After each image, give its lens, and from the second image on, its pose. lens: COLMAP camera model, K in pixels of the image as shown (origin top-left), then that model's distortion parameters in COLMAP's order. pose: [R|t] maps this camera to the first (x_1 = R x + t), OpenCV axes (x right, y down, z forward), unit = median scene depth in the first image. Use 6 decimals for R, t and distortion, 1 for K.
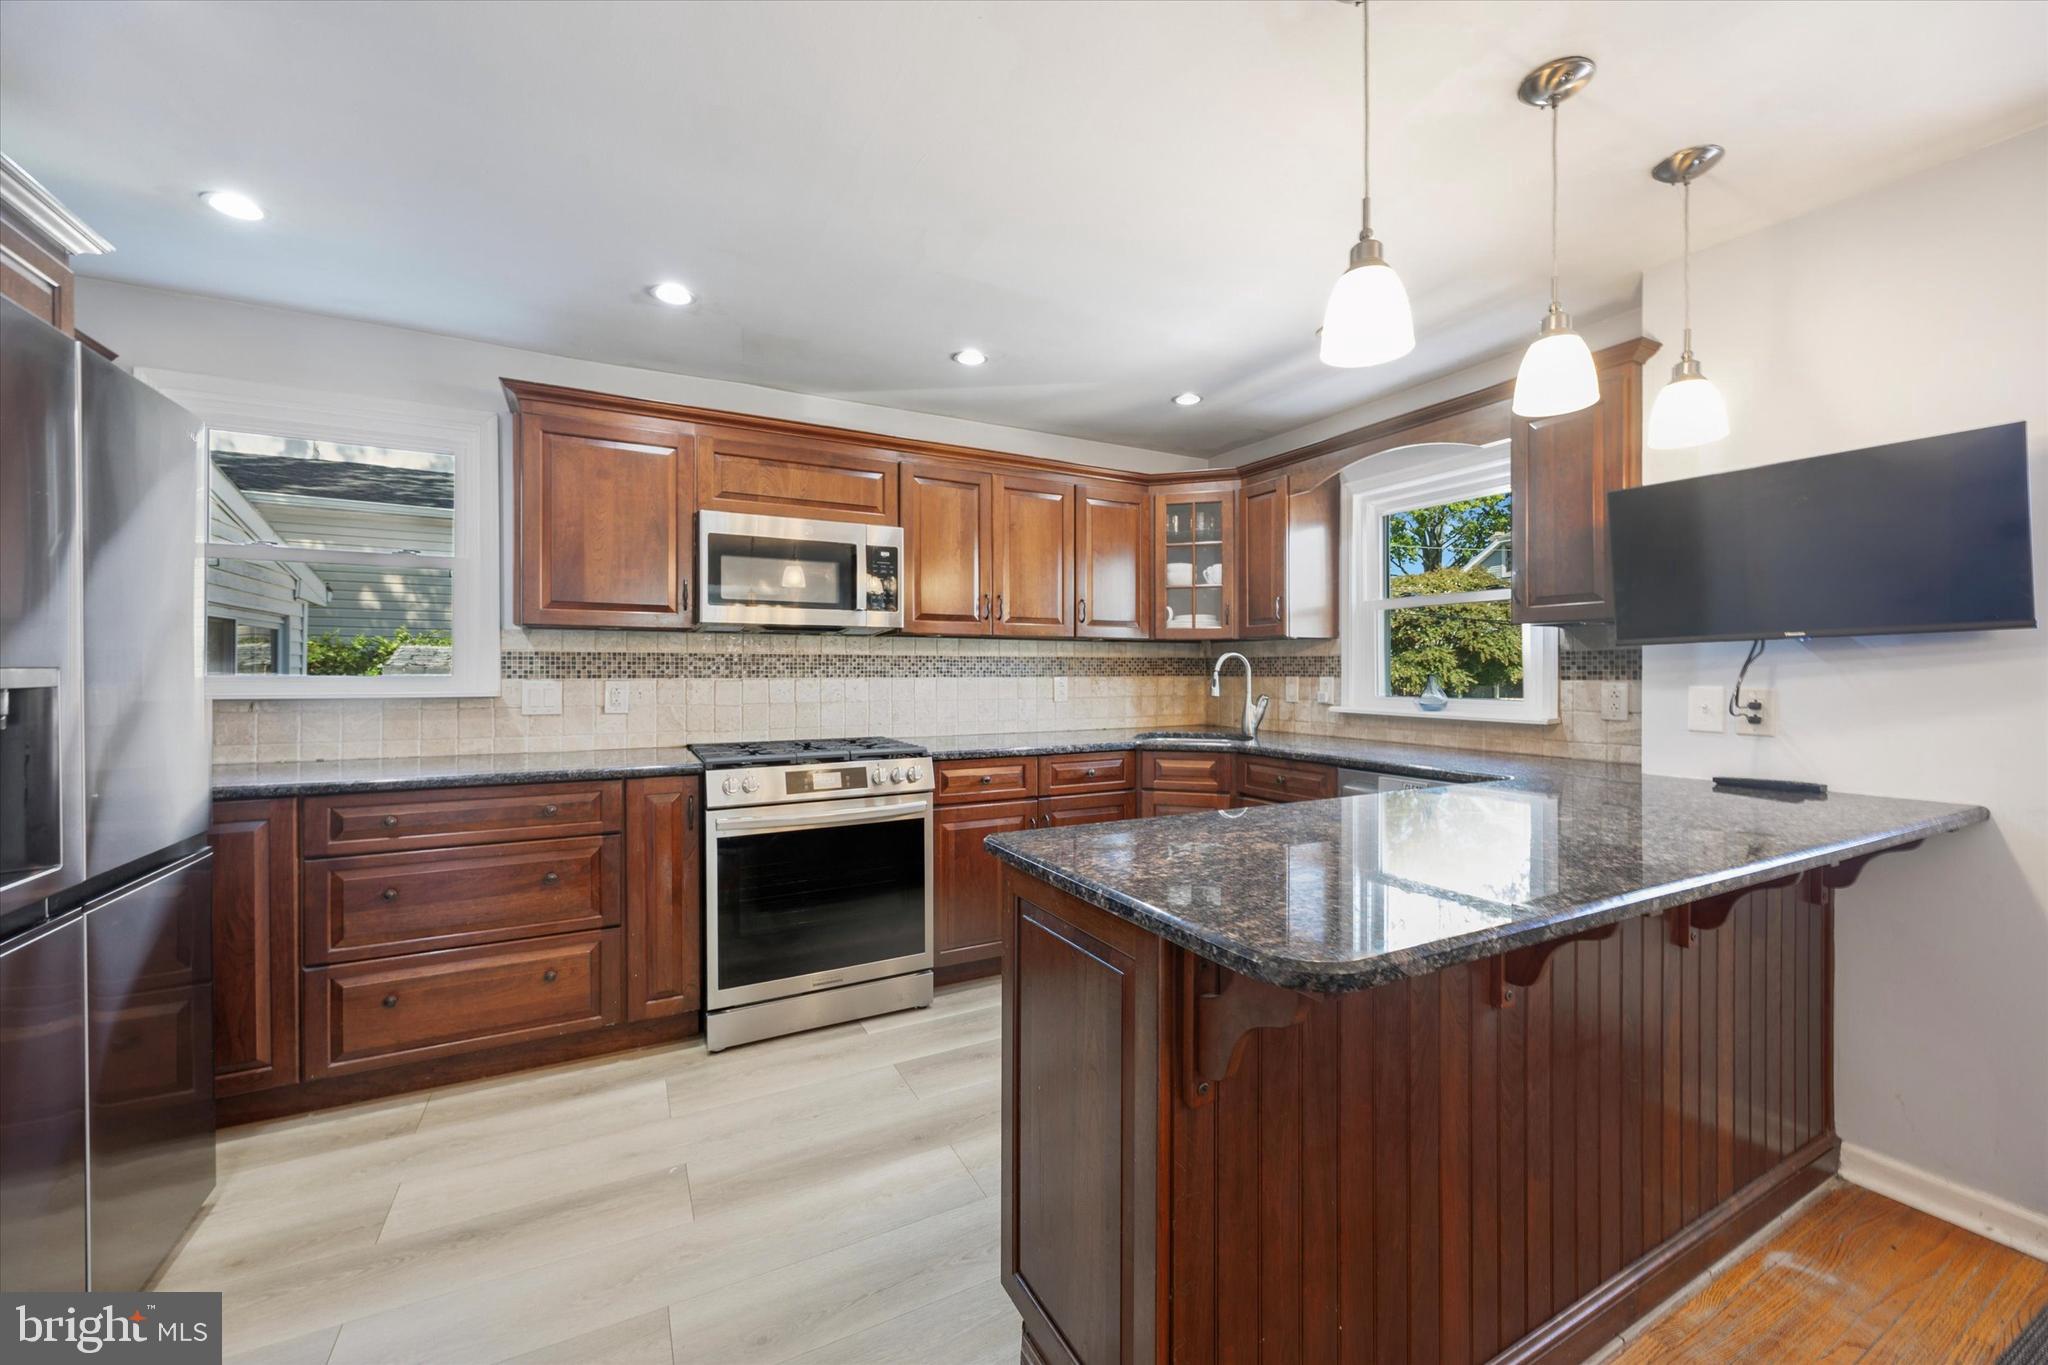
lens RADIAL K [[781.1, 0, 1024.2], [0, 781.1, 676.7], [0, 0, 1]] dist [-0.001675, -0.000586]
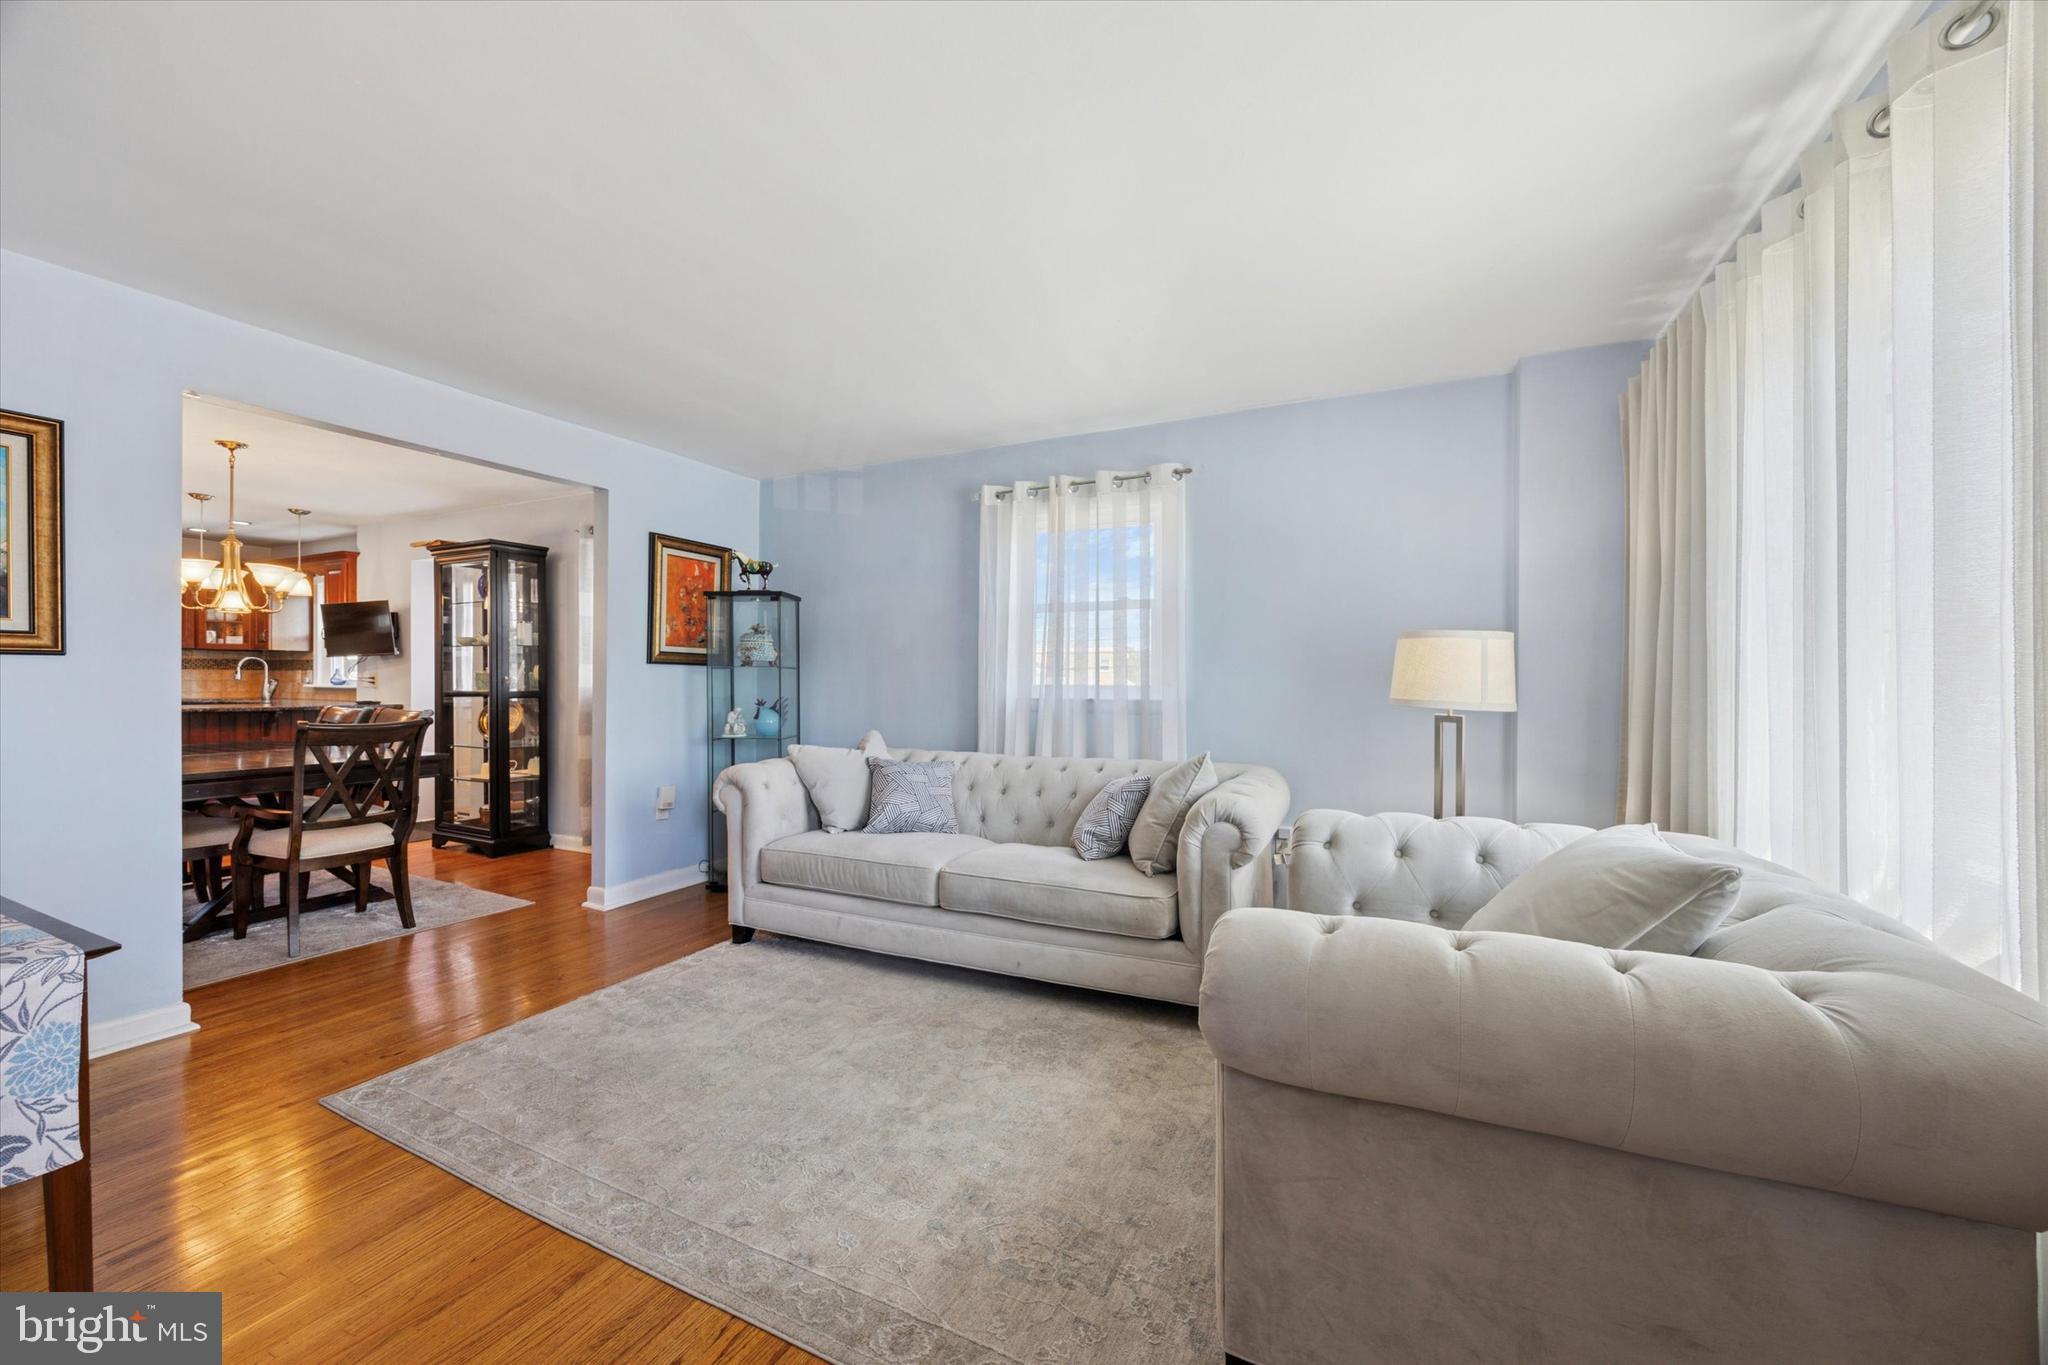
lens RADIAL K [[781.1, 0, 1021.5], [0, 781.1, 688.3], [0, 0, 1]] dist [-0.001675, -0.000586]
pose [[0.812135, 0.003871, 0.583457, 0.865449], [-0.004783, 0.999989, 0.000024, 0.047078], [-0.583450, -0.002810, 0.812144, -2.123880]]
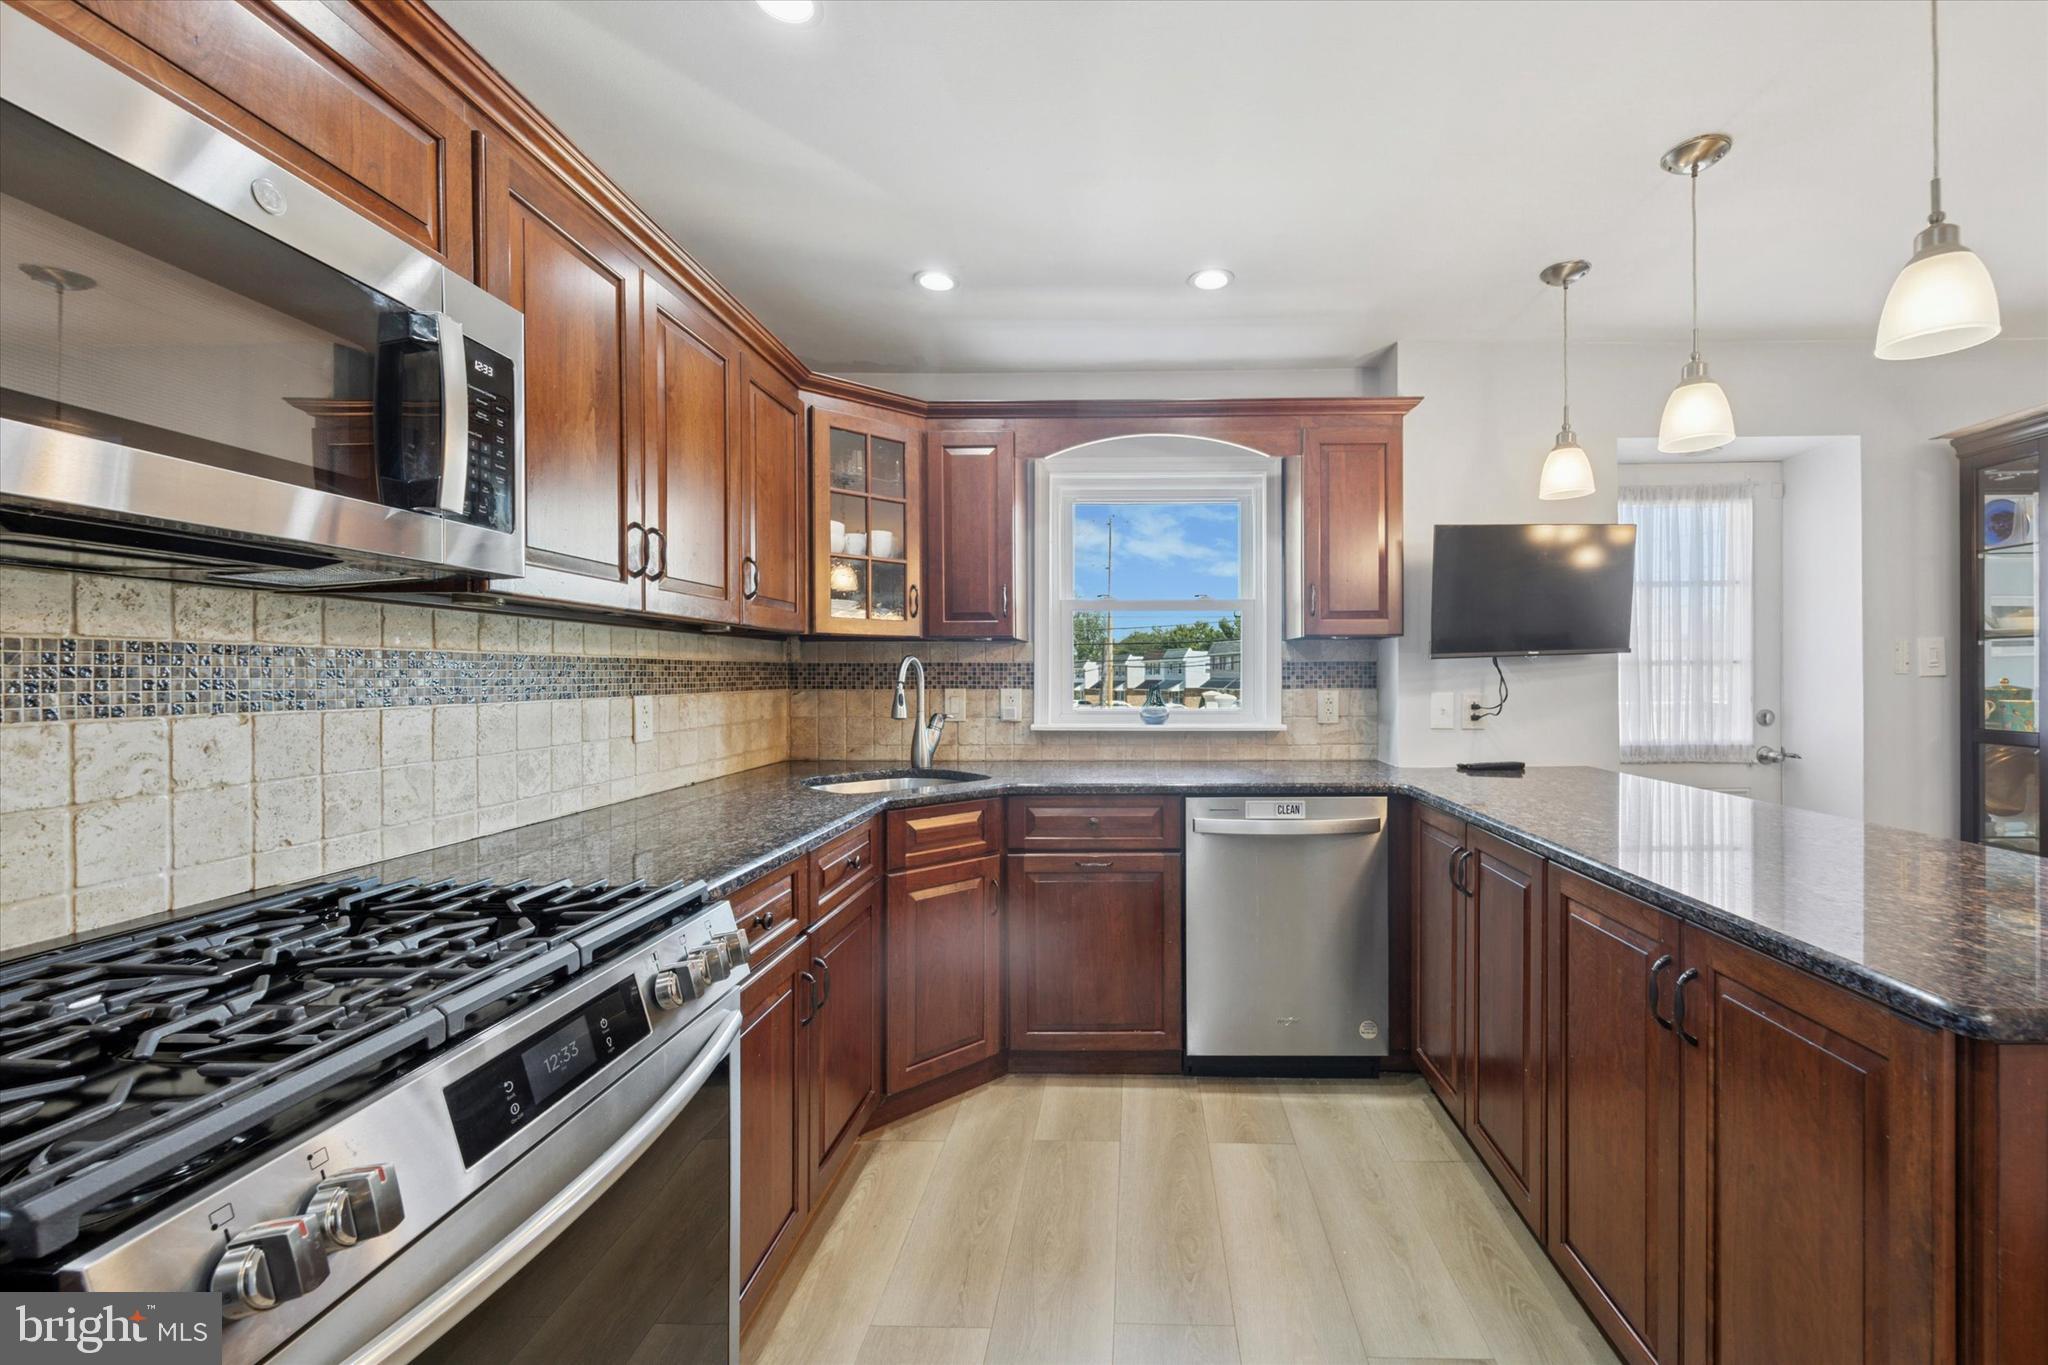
lens RADIAL K [[827.8, 0, 1030.8], [0, 827.8, 679.8], [0, 0, 1]] dist [0.000071, 0.000467]
pose [[0.483285, -0.006529, 0.875439, -0.443693], [0.009789, 0.999950, 0.002053, -0.012688], [-0.875409, 0.007577, 0.483324, 0.683622]]
